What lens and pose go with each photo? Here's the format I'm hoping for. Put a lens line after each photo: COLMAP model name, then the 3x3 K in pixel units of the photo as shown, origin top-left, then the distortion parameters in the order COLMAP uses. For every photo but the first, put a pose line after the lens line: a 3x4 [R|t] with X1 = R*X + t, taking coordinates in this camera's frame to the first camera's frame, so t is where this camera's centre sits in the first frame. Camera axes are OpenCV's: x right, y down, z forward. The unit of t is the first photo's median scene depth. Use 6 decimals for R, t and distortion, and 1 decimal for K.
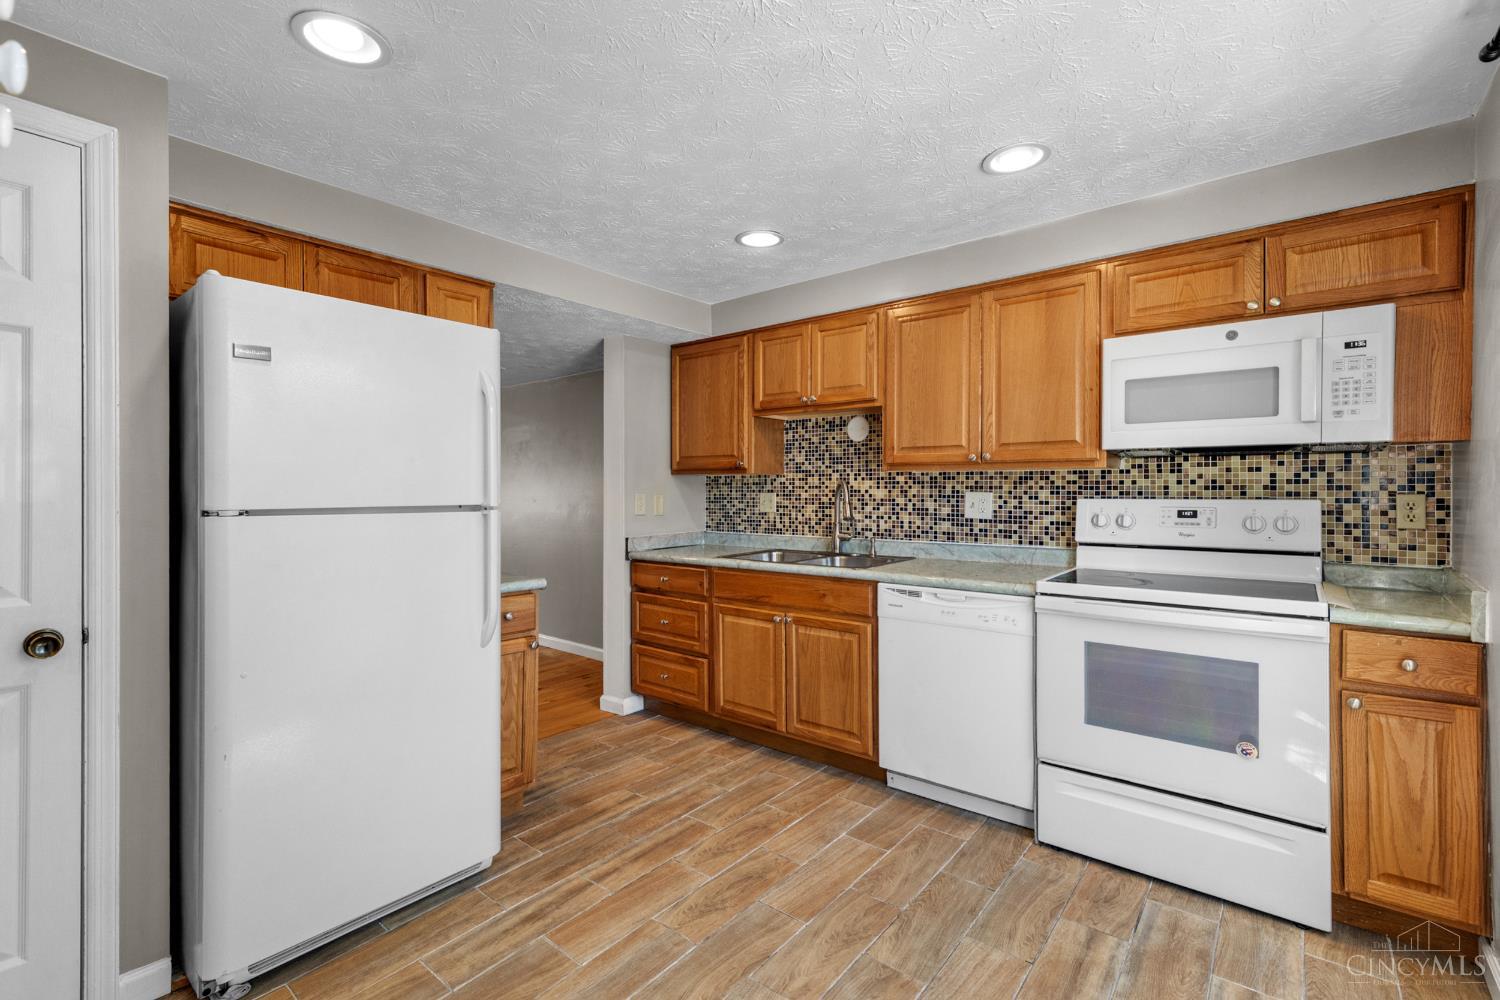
lens RADIAL K [[674.0, 0, 740.5], [0, 674.0, 487.7], [0, 0, 1]] dist [0.004462, -0.000113]
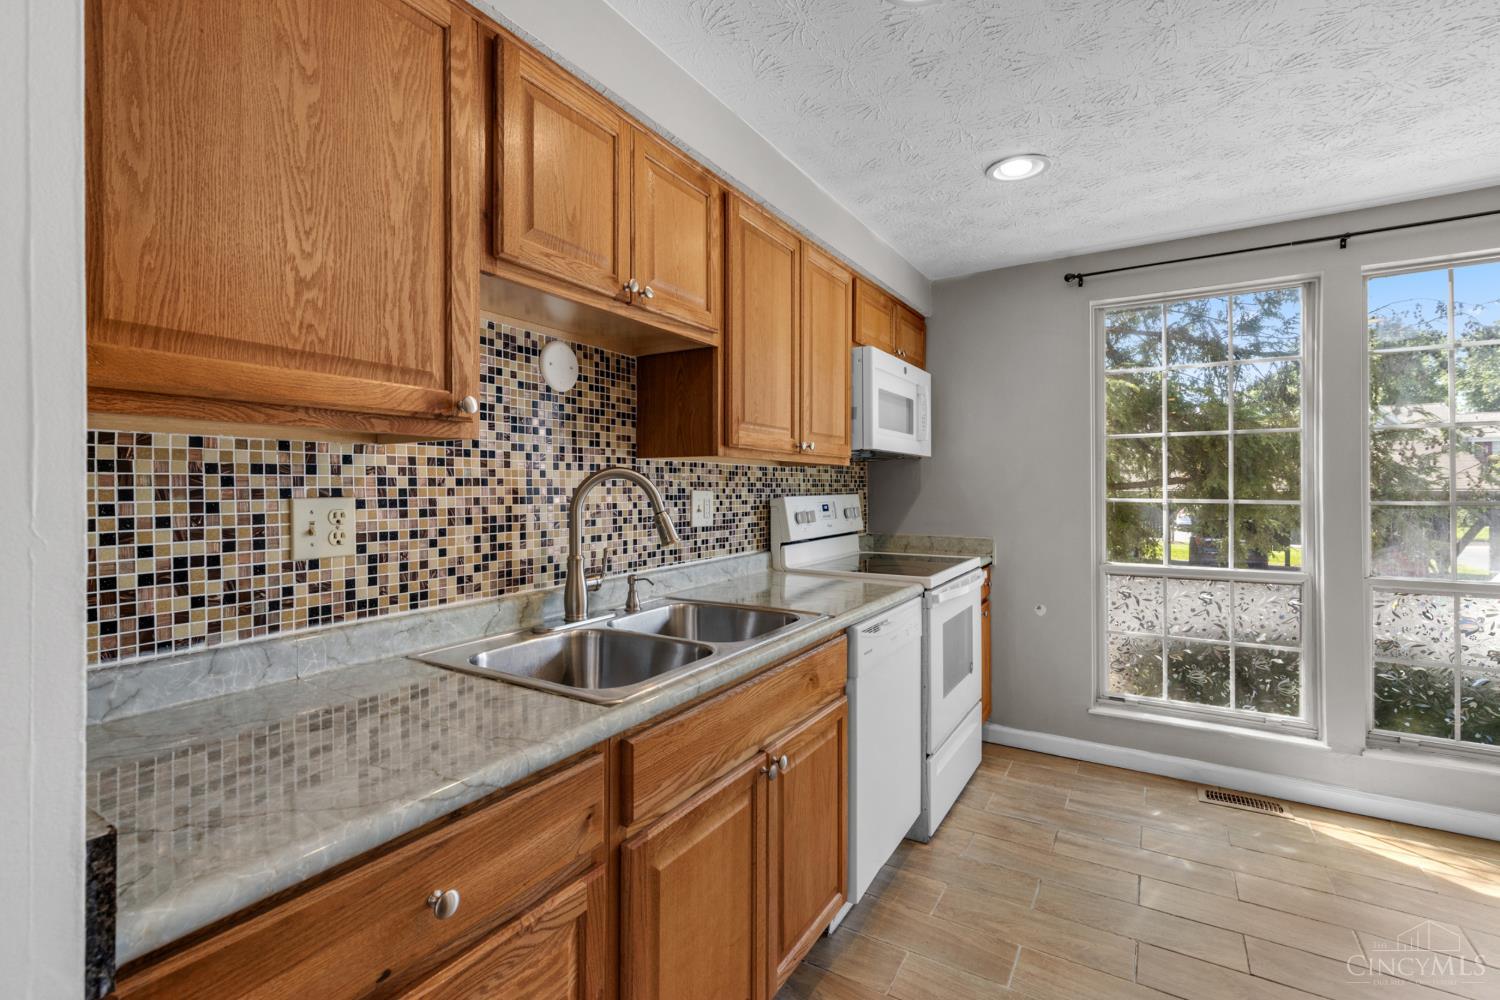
lens RADIAL K [[674.0, 0, 740.5], [0, 674.0, 487.7], [0, 0, 1]] dist [0.004462, -0.000113]
pose [[-0.129231, -0.000236, 0.991614, -0.343175], [0.000148, 1.000000, 0.000258, 0.002790], [-0.991614, 0.000180, -0.129231, 0.940804]]
